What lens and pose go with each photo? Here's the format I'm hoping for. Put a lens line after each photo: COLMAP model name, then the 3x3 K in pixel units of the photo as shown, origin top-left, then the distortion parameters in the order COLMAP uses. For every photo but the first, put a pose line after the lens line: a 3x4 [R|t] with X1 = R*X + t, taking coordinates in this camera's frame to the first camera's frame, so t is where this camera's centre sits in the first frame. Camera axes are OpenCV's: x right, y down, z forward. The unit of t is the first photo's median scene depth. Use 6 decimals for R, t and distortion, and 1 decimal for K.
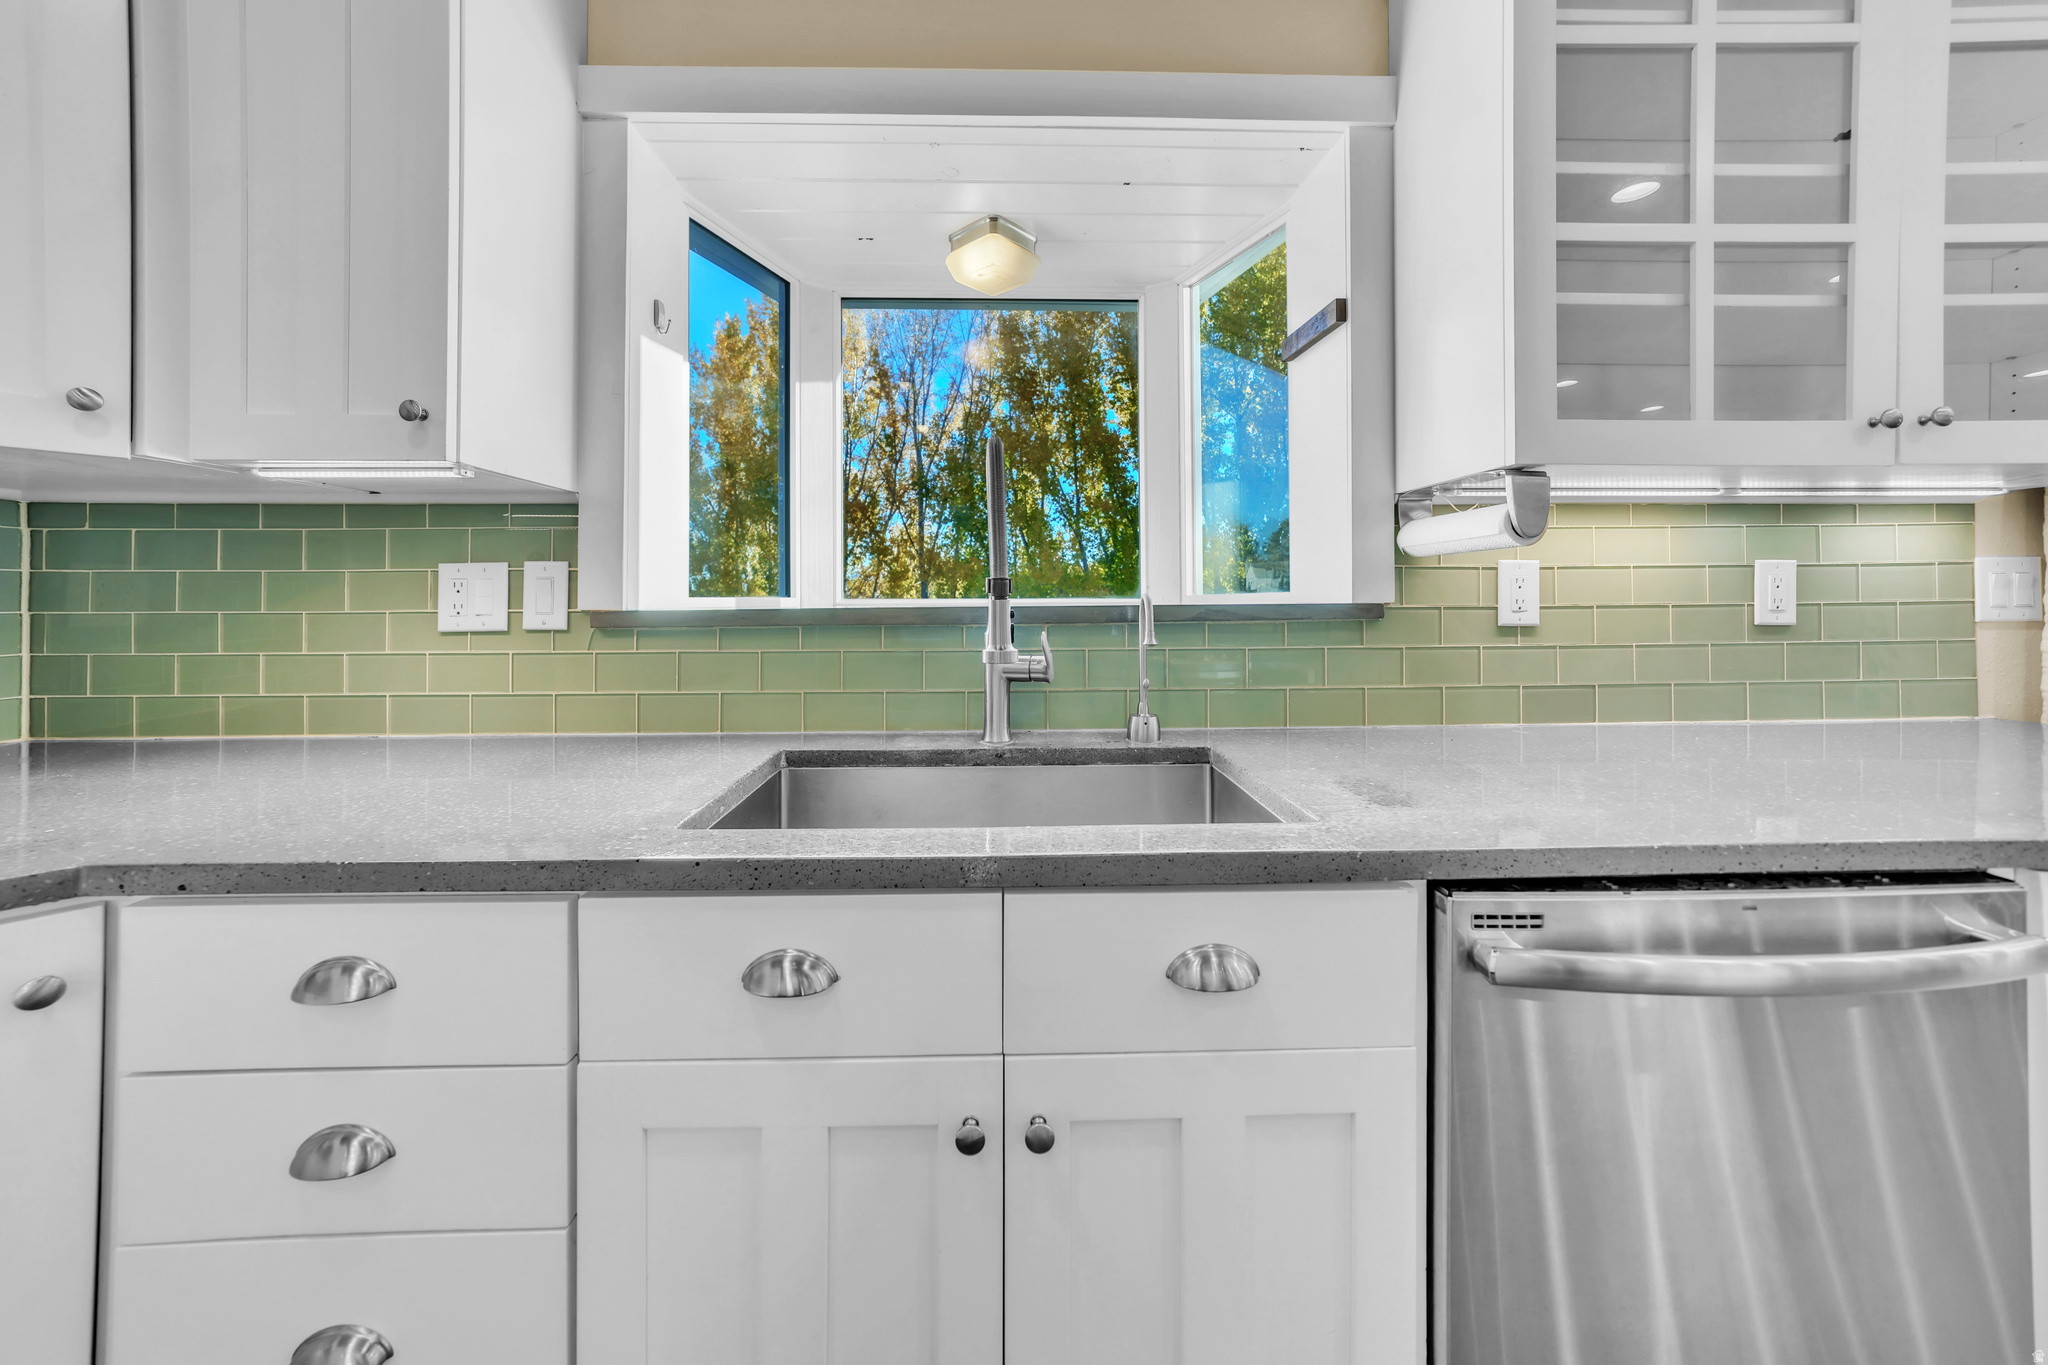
lens RADIAL K [[737.3, 0, 1023.1], [0, 737.3, 604.9], [0, 0, 1]] dist [-0.000419, -0.000063]
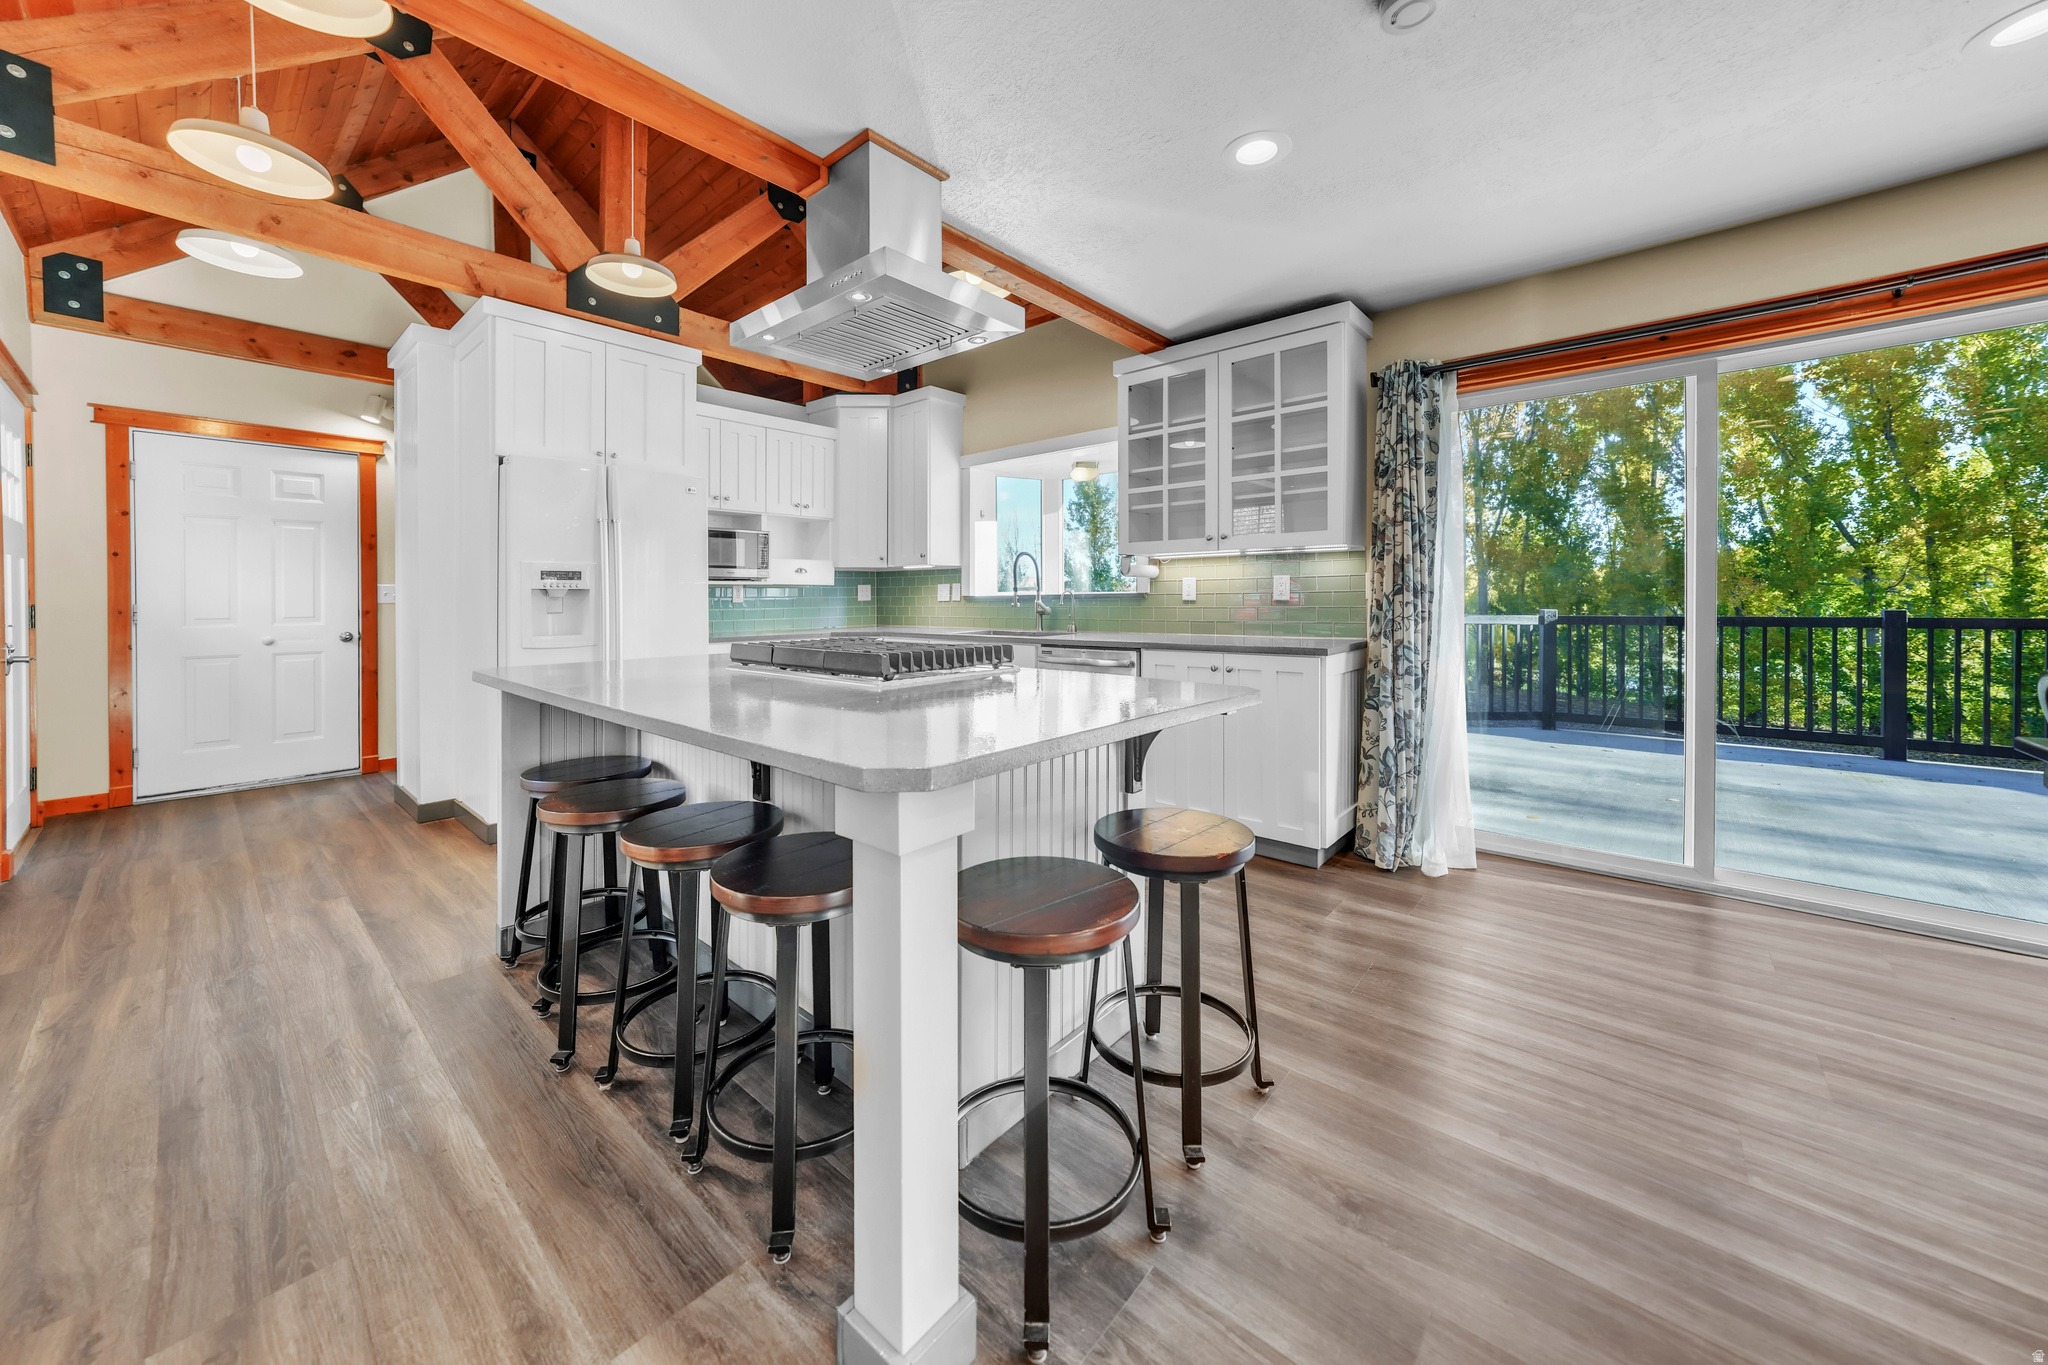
lens RADIAL K [[737.3, 0, 1023.1], [0, 737.3, 604.9], [0, 0, 1]] dist [-0.000419, -0.000063]
pose [[0.731996, 0.005015, -0.681290, 2.181719], [-0.000015, 0.999973, 0.007345, 0.025474], [0.681308, -0.005367, 0.731977, -1.554532]]
